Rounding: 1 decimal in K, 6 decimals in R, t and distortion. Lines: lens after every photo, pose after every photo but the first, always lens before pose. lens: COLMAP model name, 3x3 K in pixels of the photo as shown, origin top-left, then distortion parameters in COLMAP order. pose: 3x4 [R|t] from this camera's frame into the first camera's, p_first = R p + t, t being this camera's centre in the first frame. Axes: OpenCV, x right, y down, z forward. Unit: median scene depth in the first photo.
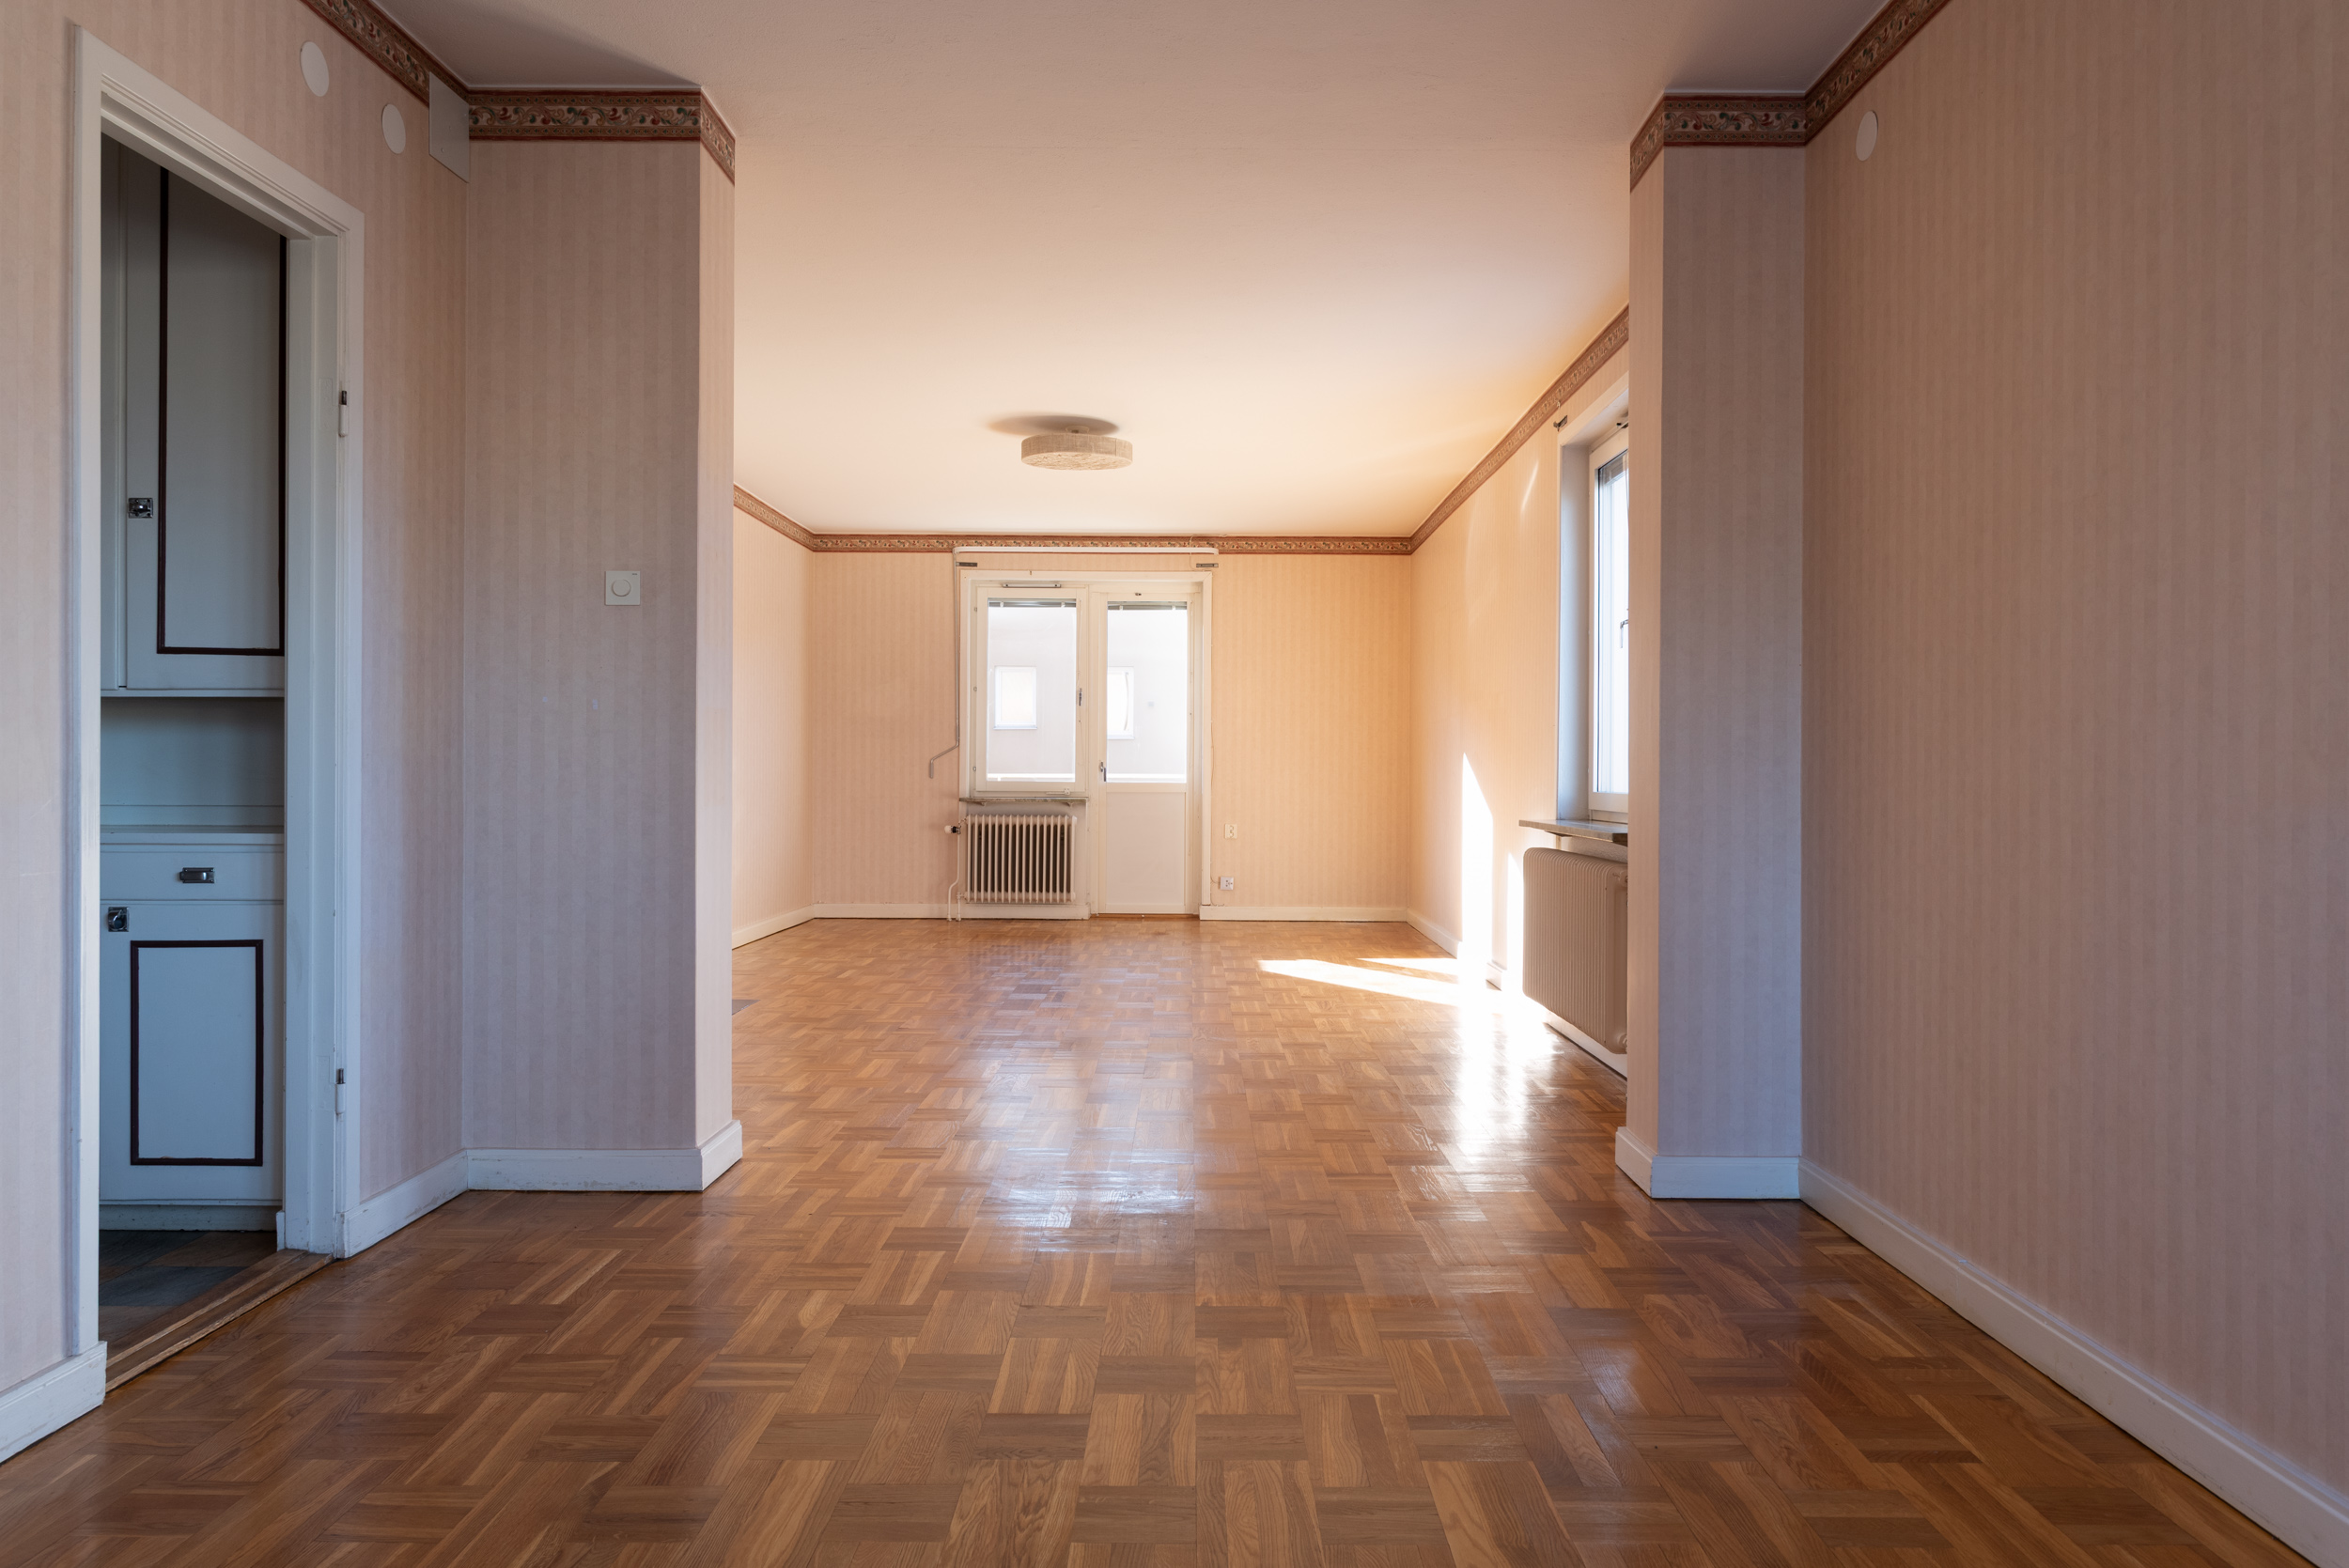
lens RADIAL K [[1669.2, 0, 1174.5], [0, 1669.2, 784.0], [0, 0, 1]] dist [-0.004986, -0.001158]
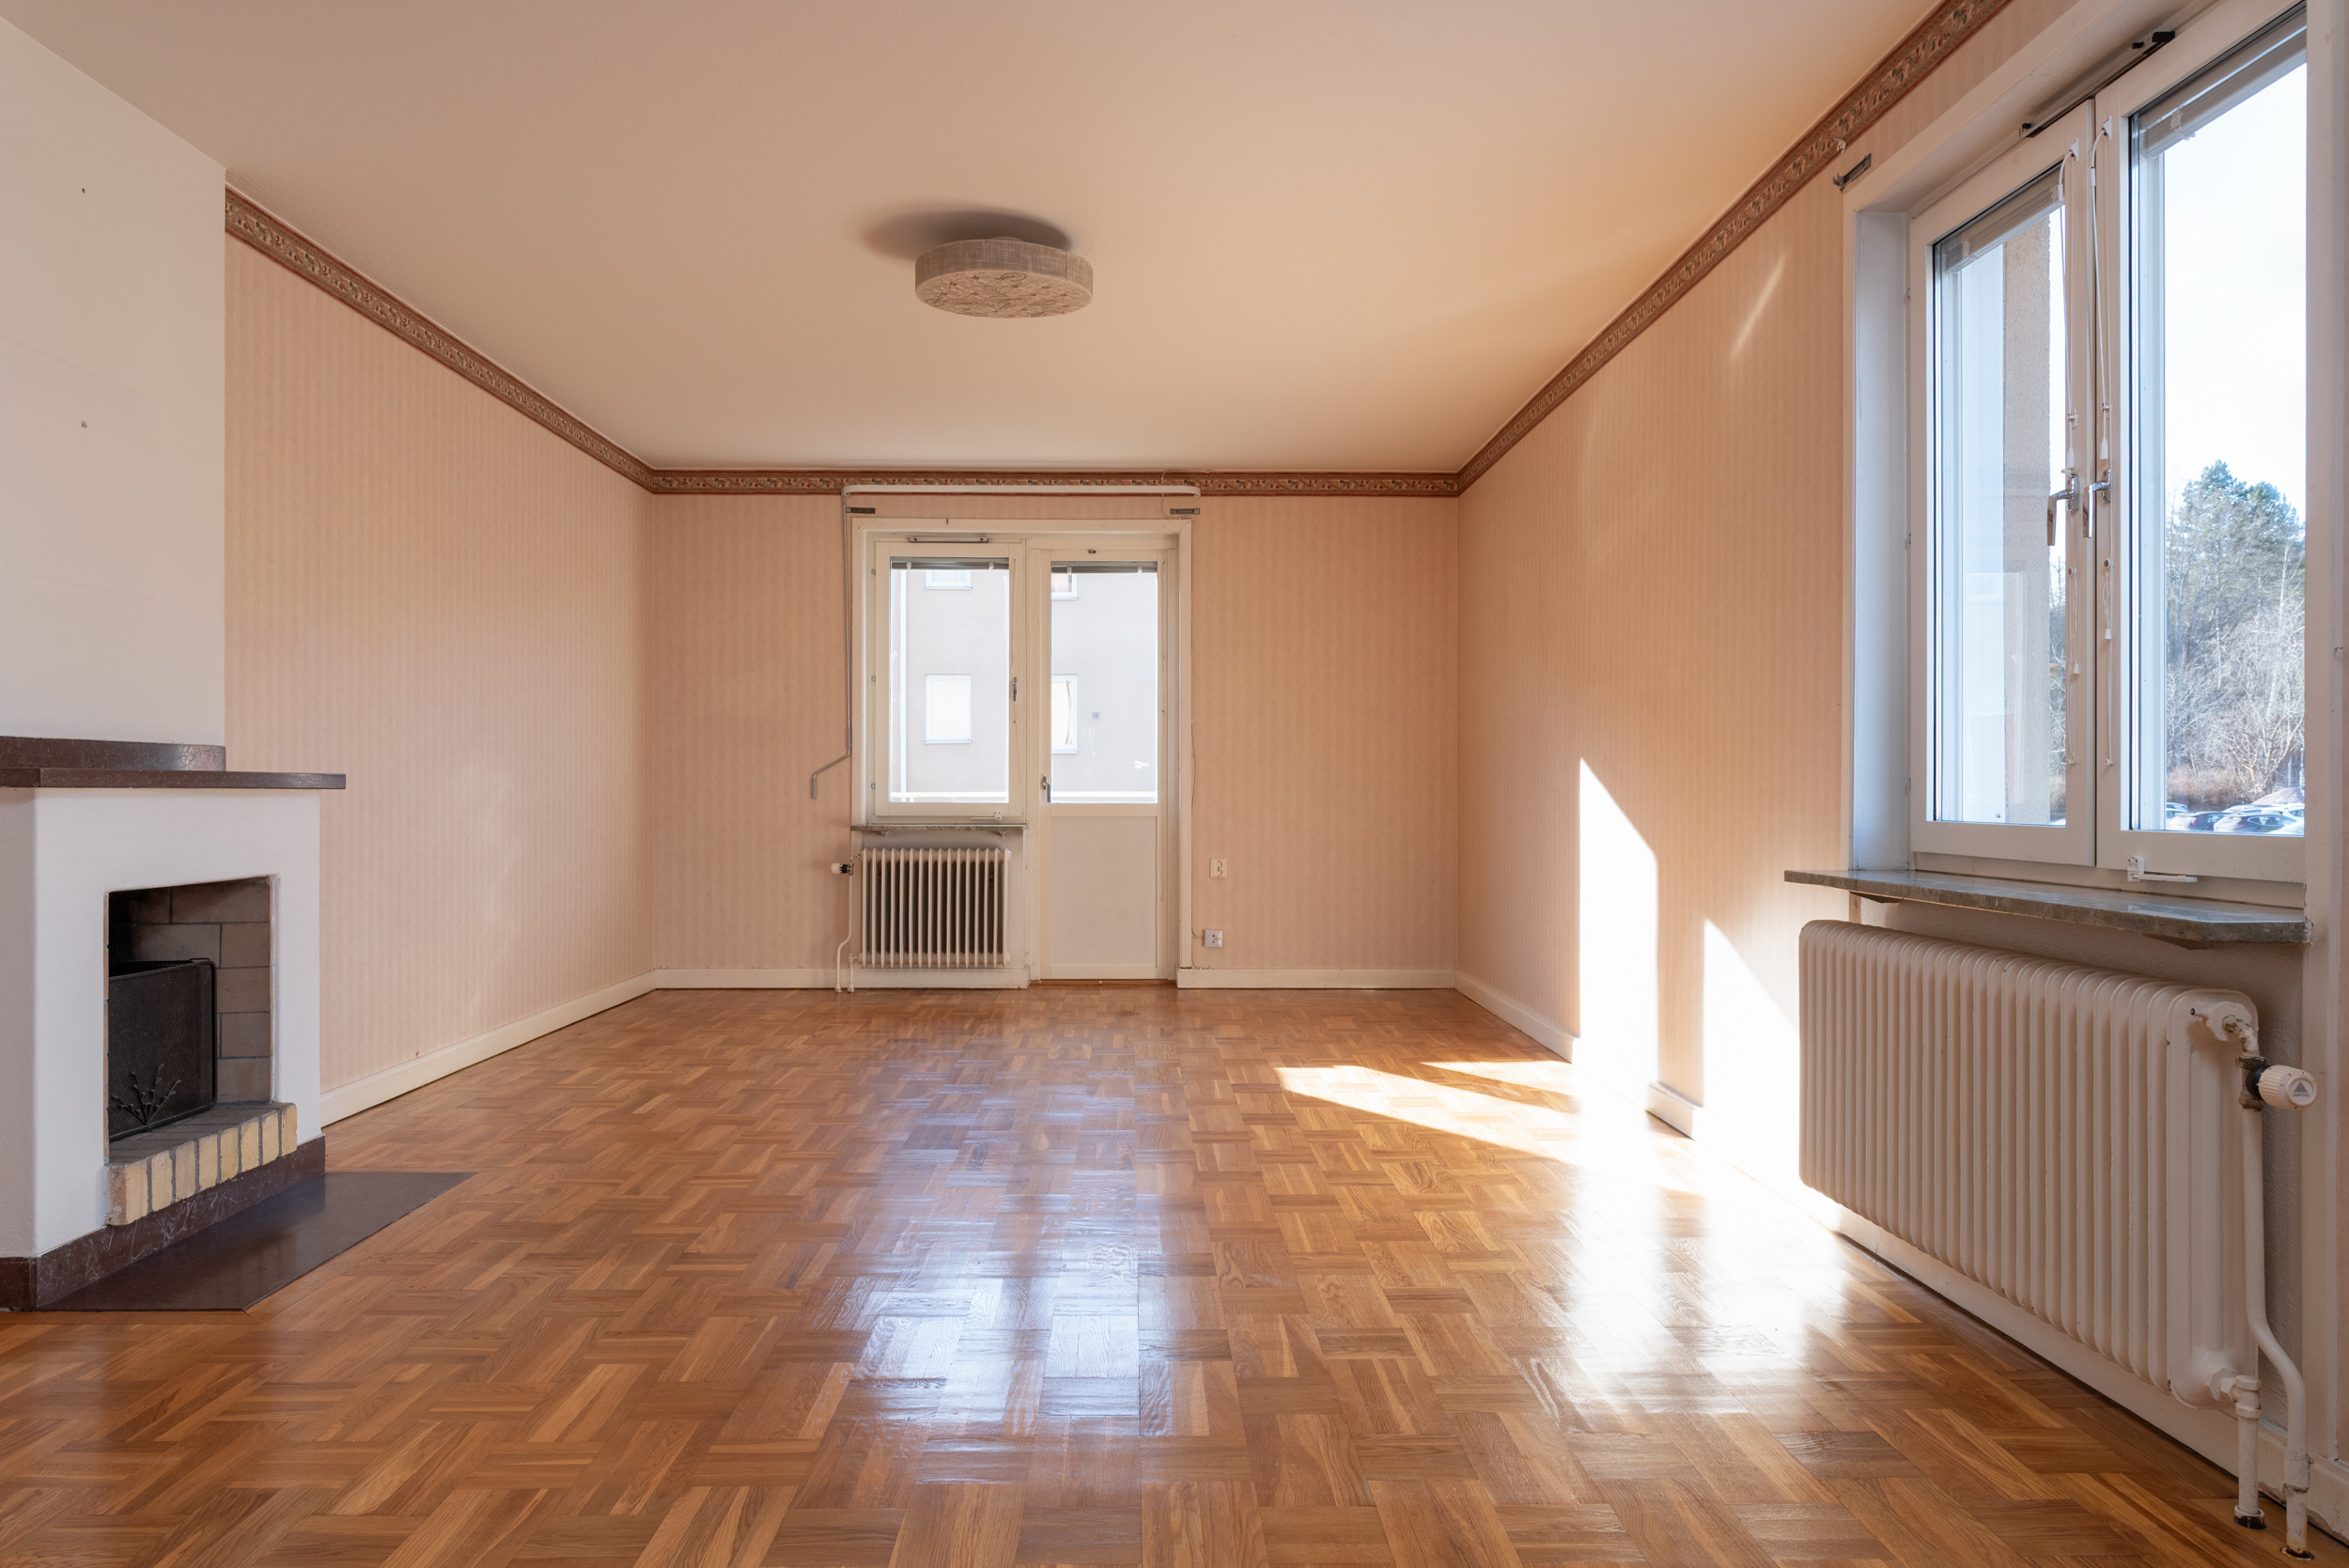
lens RADIAL K [[1669.2, 0, 1174.5], [0, 1669.2, 784.0], [0, 0, 1]] dist [-0.004986, -0.001158]
pose [[0.999359, -0.005275, 0.035400, -0.012119], [0.005627, 0.999936, -0.009847, -0.002035], [-0.035346, 0.010039, 0.999325, 0.257875]]
